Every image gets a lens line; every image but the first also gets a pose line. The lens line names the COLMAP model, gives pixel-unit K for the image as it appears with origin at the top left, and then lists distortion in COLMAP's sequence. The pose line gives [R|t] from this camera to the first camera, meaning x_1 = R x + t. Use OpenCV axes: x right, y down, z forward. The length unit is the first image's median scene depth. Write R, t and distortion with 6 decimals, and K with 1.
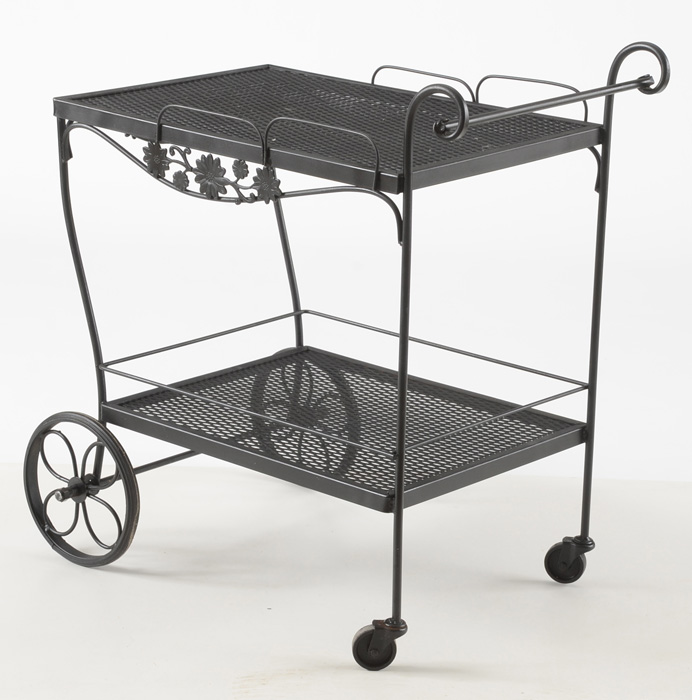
lens RADIAL K [[2661.6, 0, 346.0], [0, 2661.6, 350.0], [0, 0, 1]] dist [0.097244, 0.161119]
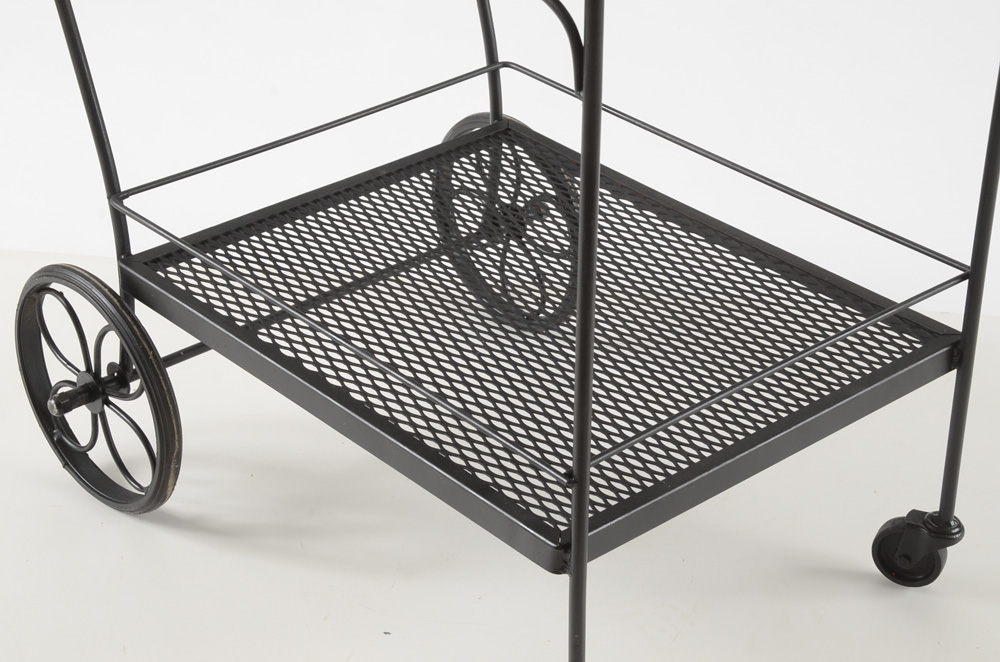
lens RADIAL K [[2206.1, 0, 500.0], [0, 2206.1, 331.0], [0, 0, 1]] dist [0.419597, -0.013609]
pose [[0.992037, 0.045081, -0.117602, 0.049375], [-0.015048, 0.969482, 0.244699, -0.085774], [0.125044, -0.240981, 0.962441, 0.532607]]
